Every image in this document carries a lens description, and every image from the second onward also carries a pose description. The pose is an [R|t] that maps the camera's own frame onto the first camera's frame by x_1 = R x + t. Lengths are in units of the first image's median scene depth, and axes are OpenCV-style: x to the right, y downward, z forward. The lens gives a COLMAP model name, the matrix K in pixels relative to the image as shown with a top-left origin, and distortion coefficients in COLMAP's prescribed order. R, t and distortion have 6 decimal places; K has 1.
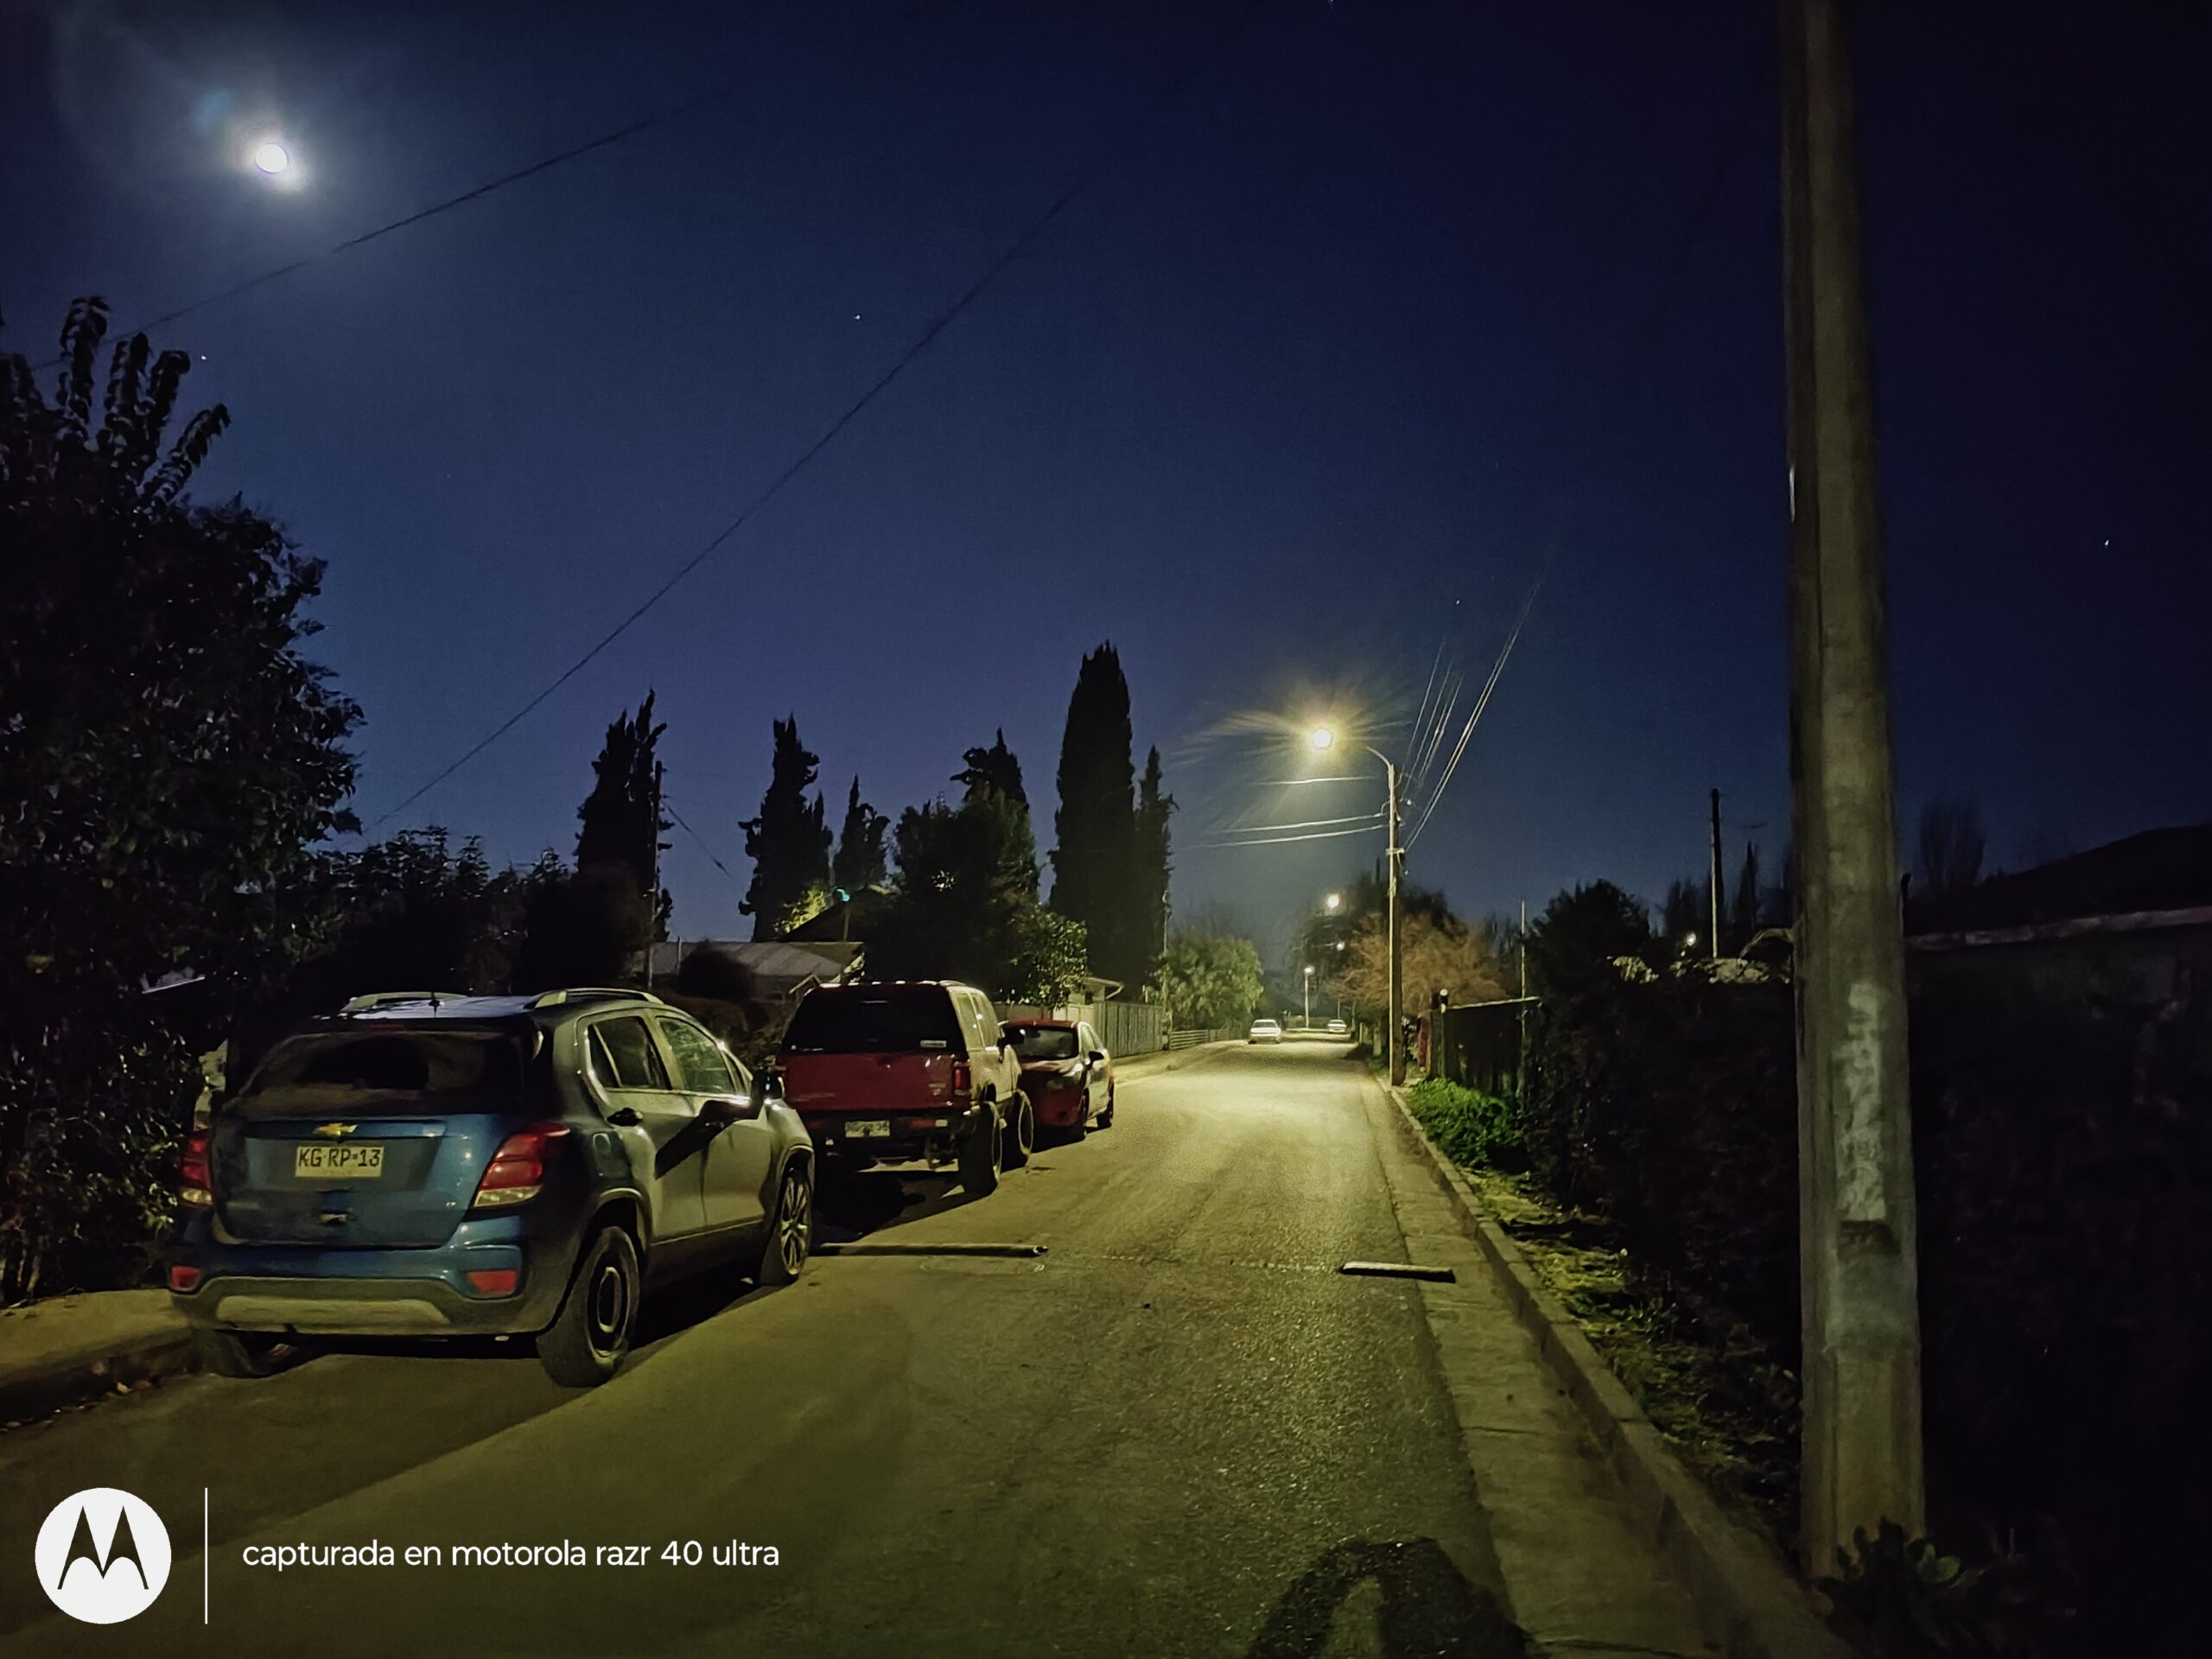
lens RADIAL K [[1586.5, 0, 1106.0], [0, 1586.5, 829.5], [0, 0, 1]] dist [0.160027, -0.000375]
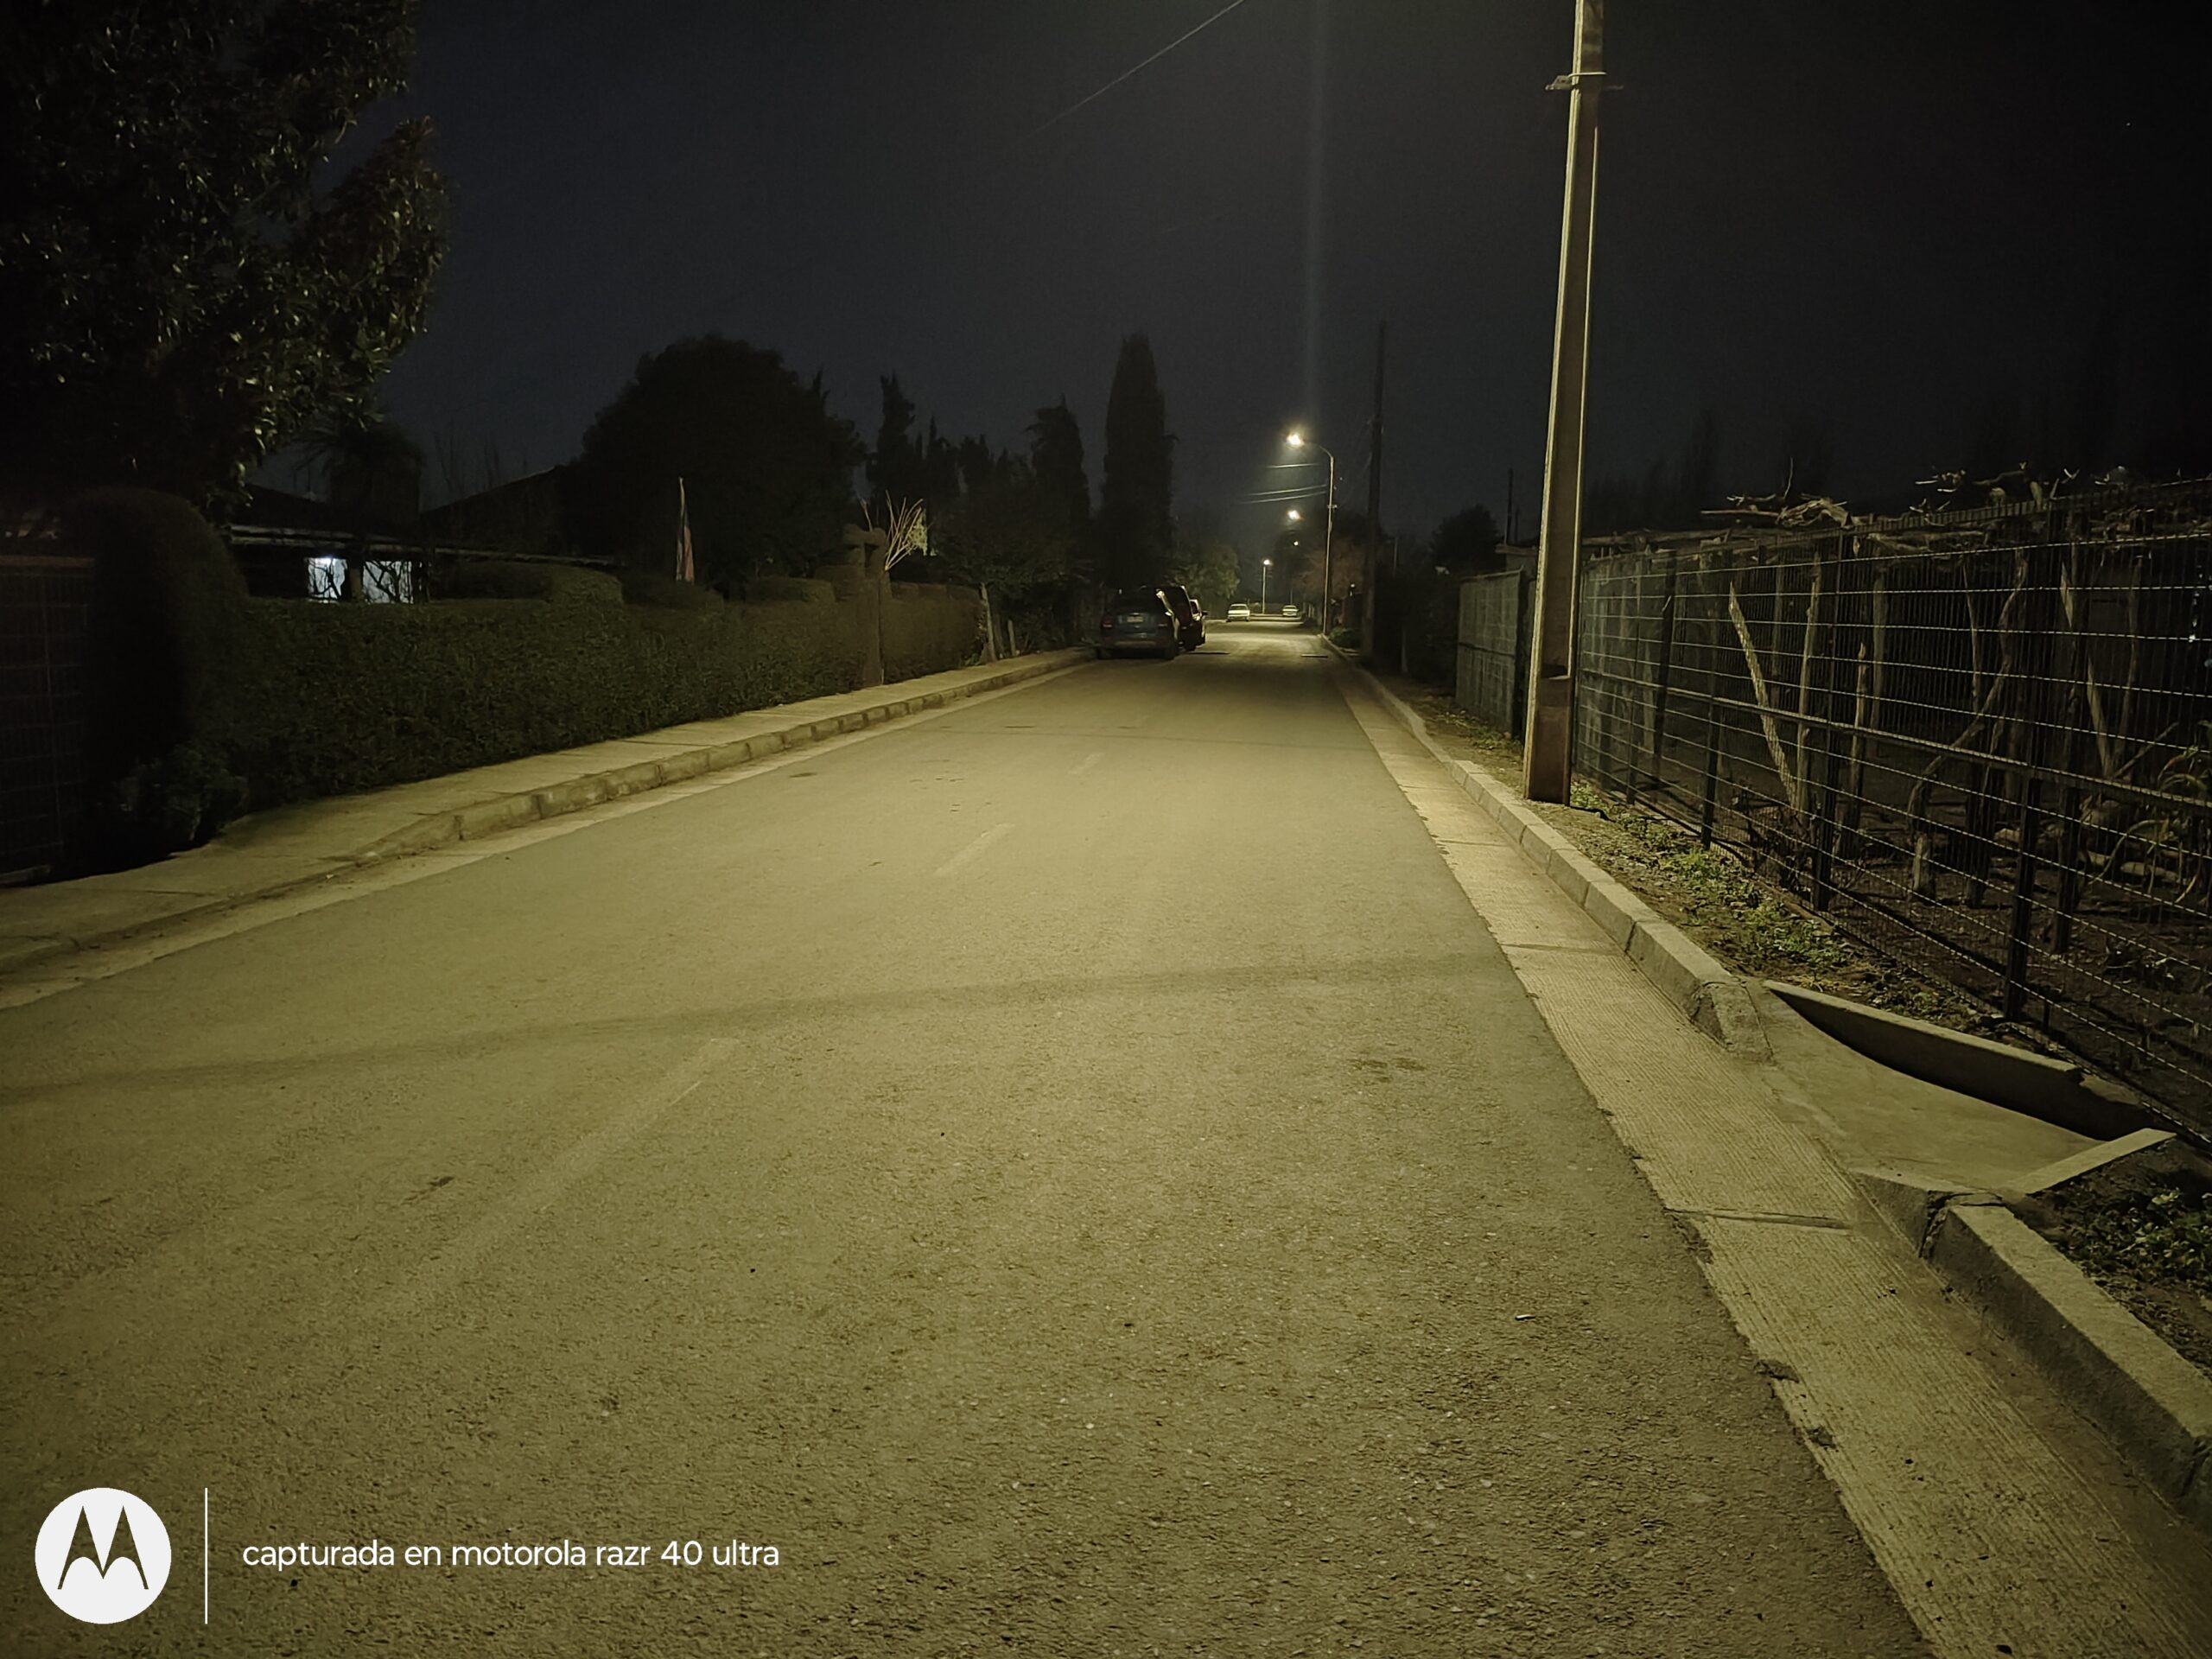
lens RADIAL K [[1586.5, 0, 1106.0], [0, 1586.5, 829.5], [0, 0, 1]] dist [0.160027, -0.000375]
pose [[0.999544, -0.004882, 0.029792, -0.070530], [-0.002860, 0.967085, 0.254436, -0.050302], [-0.030054, -0.254406, 0.966631, -0.452626]]
